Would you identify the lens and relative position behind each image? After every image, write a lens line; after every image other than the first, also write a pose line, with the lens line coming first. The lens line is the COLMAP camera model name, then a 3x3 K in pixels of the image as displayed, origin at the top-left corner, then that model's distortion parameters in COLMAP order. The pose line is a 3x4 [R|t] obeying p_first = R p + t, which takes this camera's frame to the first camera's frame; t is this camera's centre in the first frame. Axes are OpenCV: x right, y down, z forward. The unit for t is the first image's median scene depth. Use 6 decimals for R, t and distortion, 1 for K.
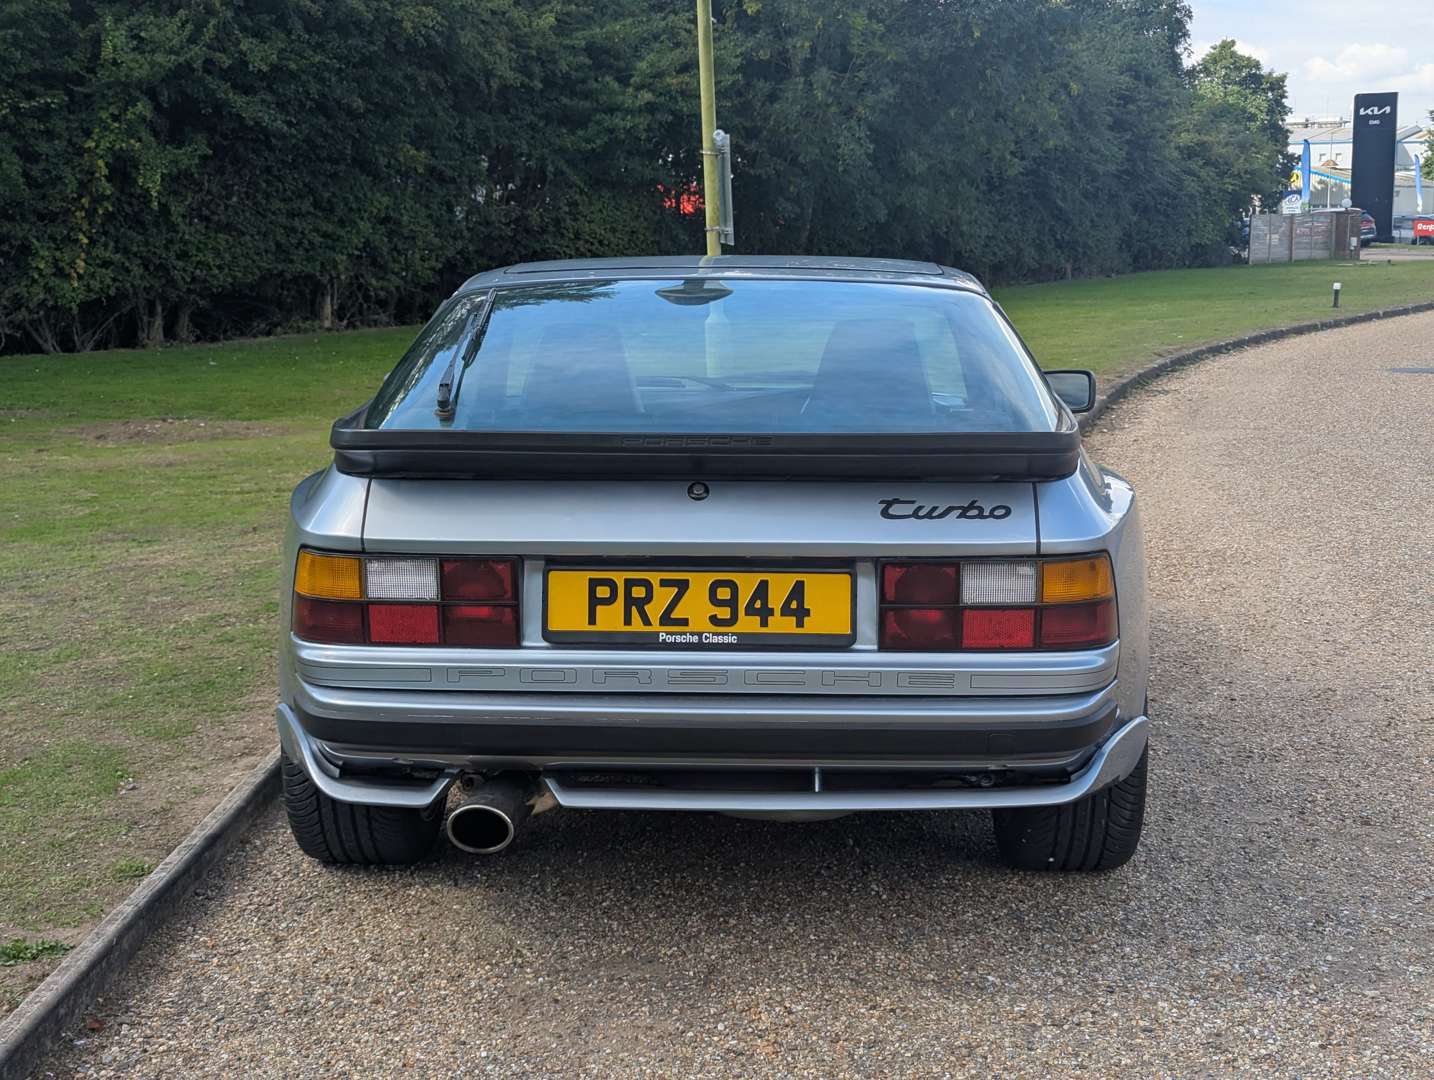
lens RADIAL K [[2013.3, 0, 717.0], [0, 2013.3, 540.0], [0, 0, 1]] dist [0.148908, -0.398330]
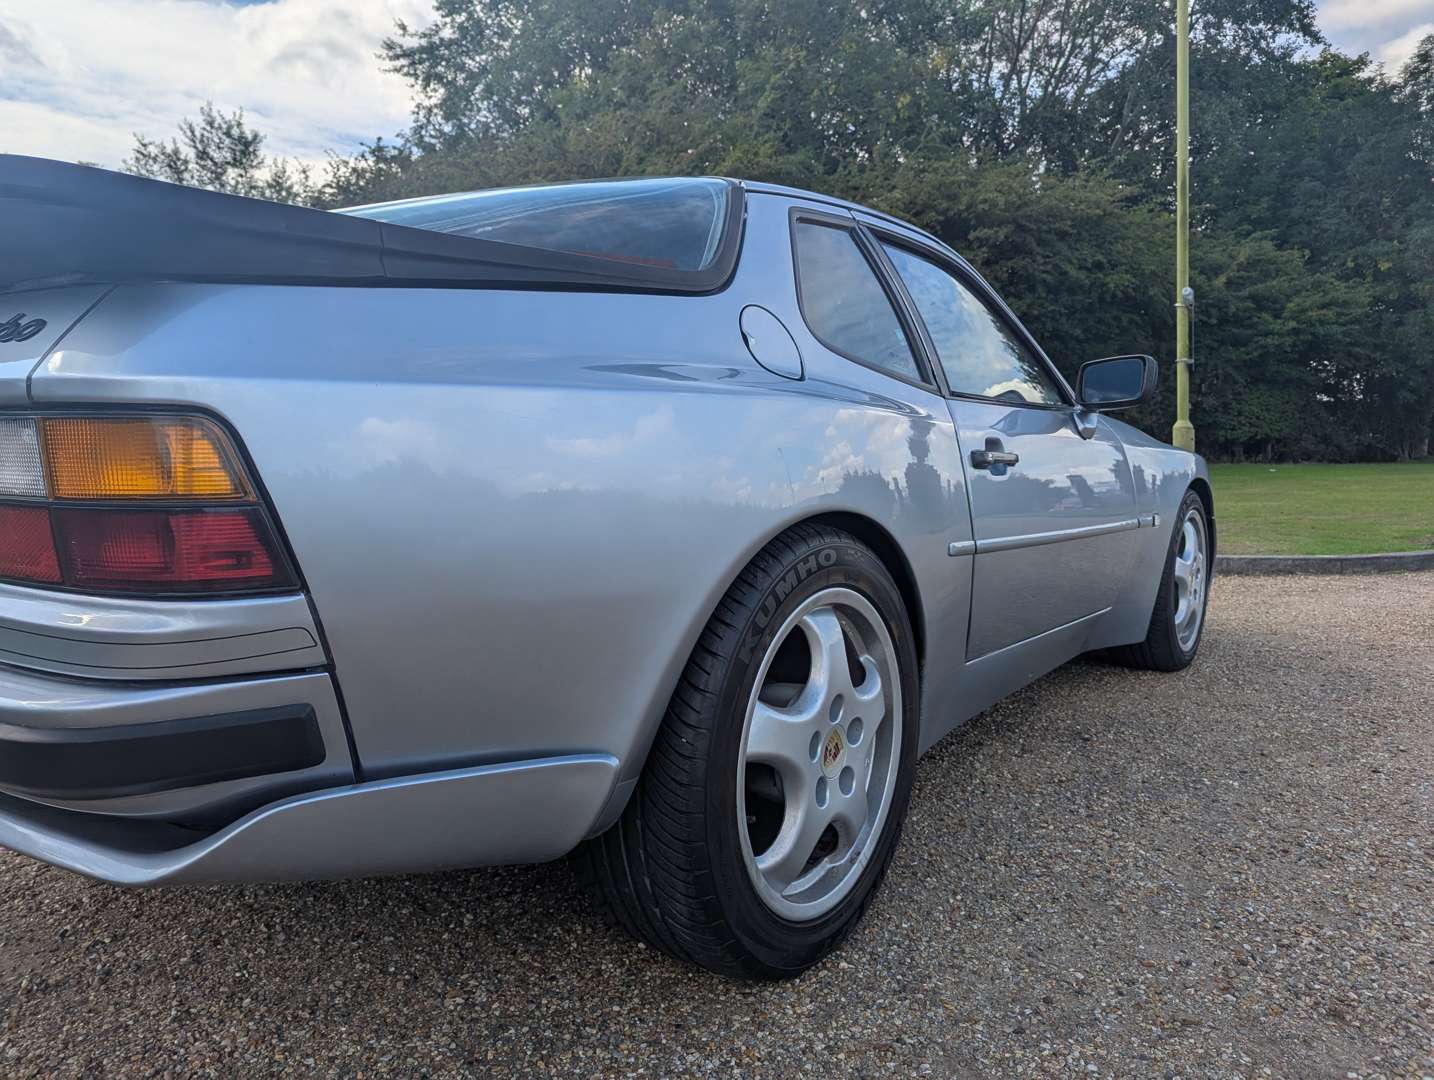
lens RADIAL K [[1013.7, 0, 717.4], [0, 1013.7, 523.7], [0, 0, 1]] dist [0.069004, -0.060877]
pose [[0.826911, 0.052763, -0.559852, 0.067409], [-0.088084, 0.995452, -0.036285, 0.004738], [0.555391, 0.079318, 0.827798, 0.130179]]
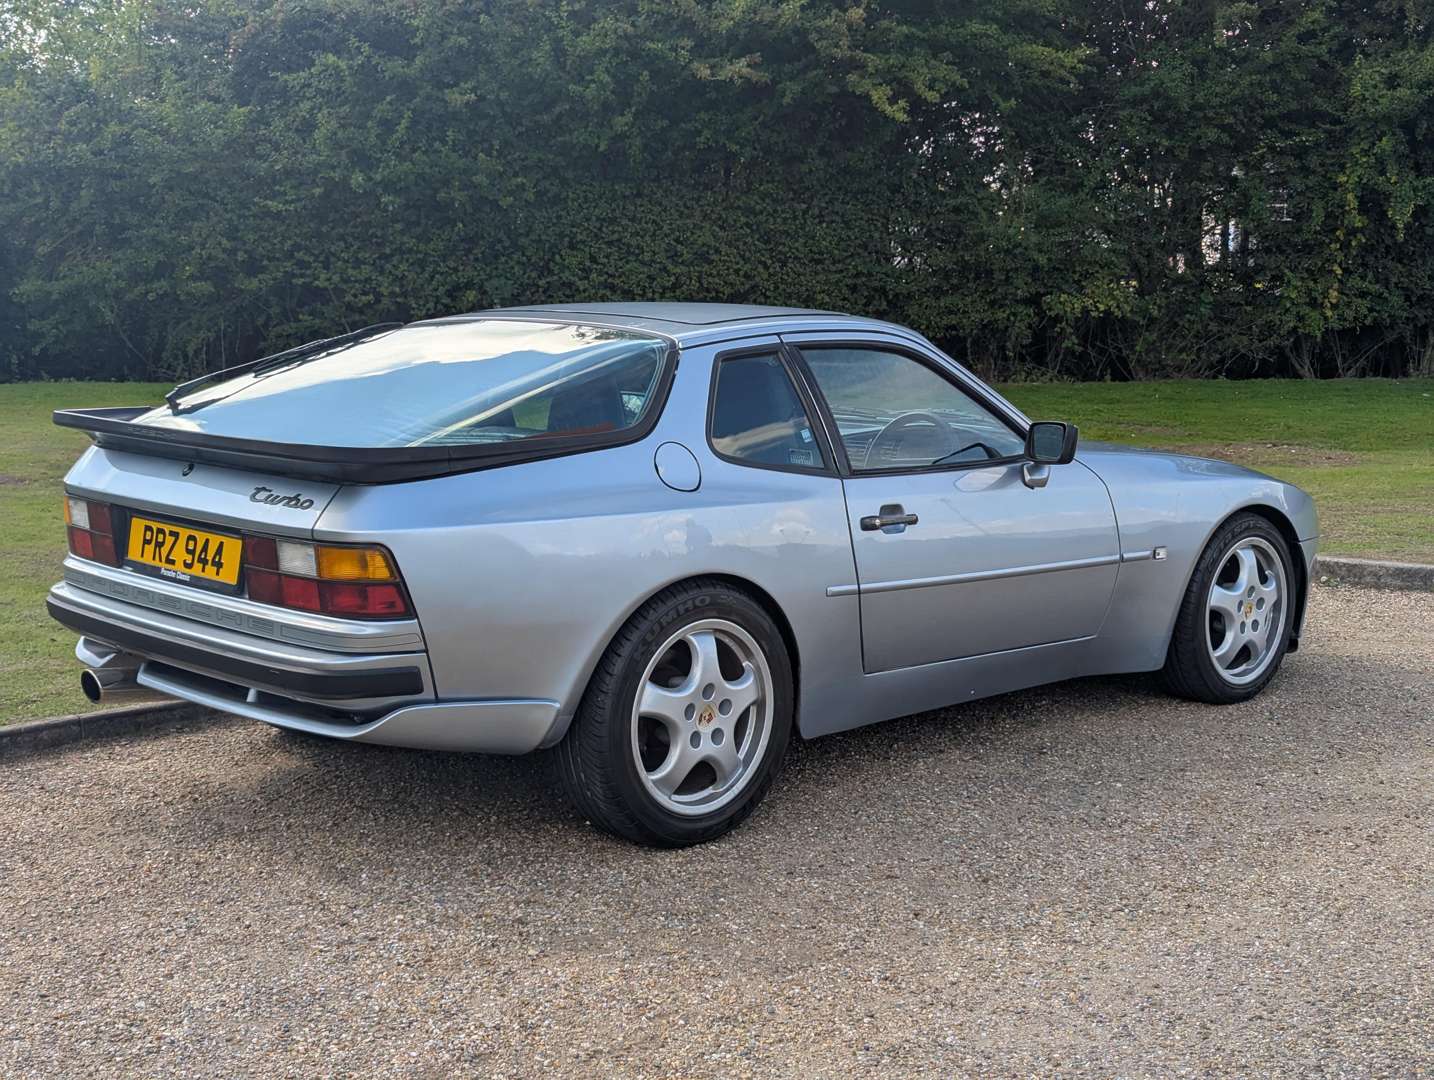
lens RADIAL K [[2013.3, 0, 717.0], [0, 2013.3, 540.0], [0, 0, 1]] dist [0.148908, -0.398330]
pose [[0.720758, 0.103997, -0.685341, 0.181178], [-0.112164, 0.993150, 0.032745, -0.009347], [0.684052, 0.053269, 0.727486, 0.035462]]
